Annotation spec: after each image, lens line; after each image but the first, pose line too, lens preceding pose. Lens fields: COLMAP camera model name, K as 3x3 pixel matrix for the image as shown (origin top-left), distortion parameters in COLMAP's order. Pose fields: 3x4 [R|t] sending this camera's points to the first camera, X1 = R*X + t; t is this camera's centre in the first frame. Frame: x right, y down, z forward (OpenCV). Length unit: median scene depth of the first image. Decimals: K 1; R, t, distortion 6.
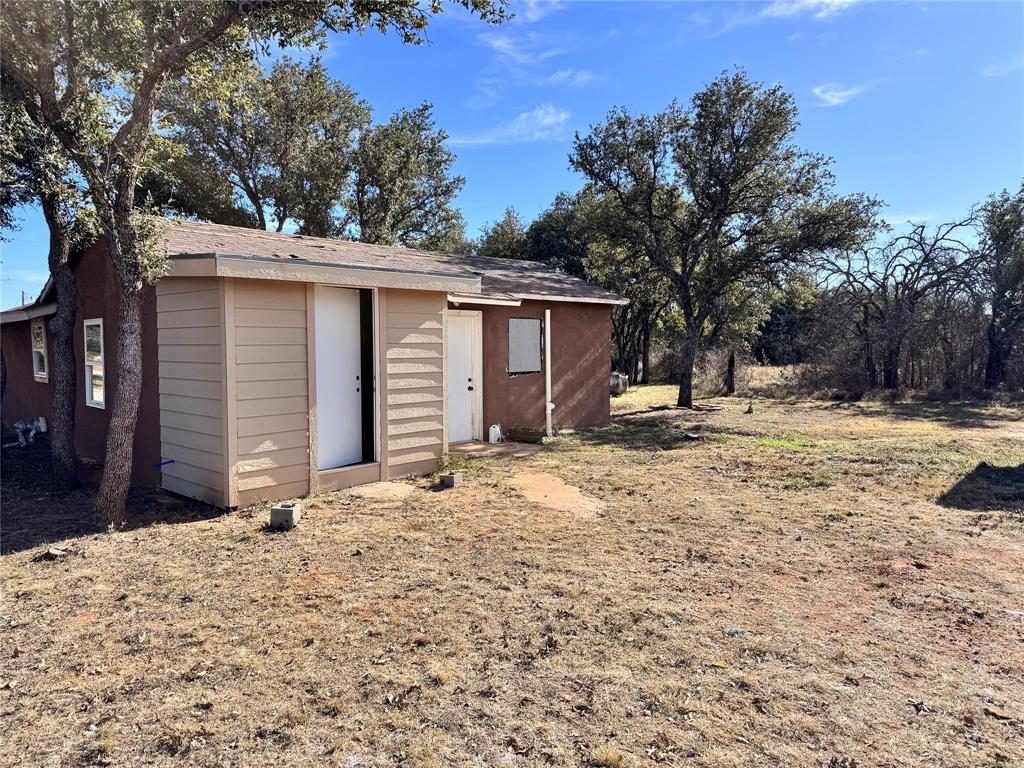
lens RADIAL K [[719.6, 0, 488.6], [0, 719.6, 359.5], [0, 0, 1]] dist [0.034168, -0.045106]
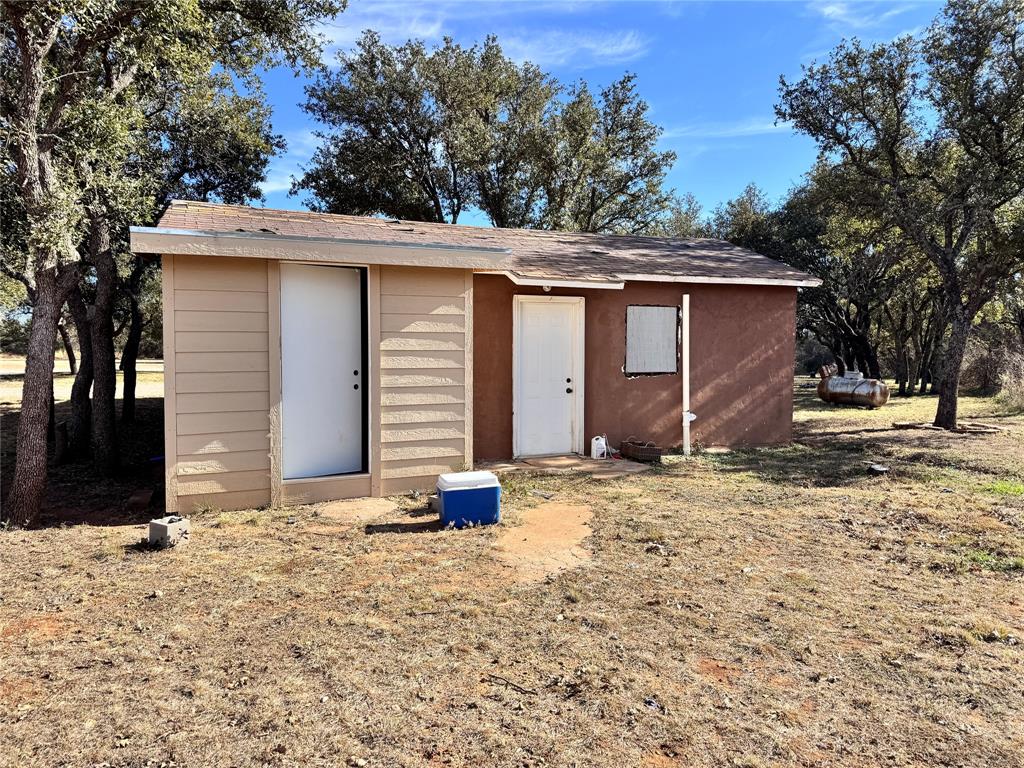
lens RADIAL K [[719.6, 0, 488.4], [0, 719.6, 354.9], [0, 0, 1]] dist [0.034168, -0.045106]
pose [[0.918957, 0.012933, -0.394145, 0.188673], [-0.016075, 0.999860, -0.004671, 0.003908], [0.394030, 0.010628, 0.919036, 0.179490]]
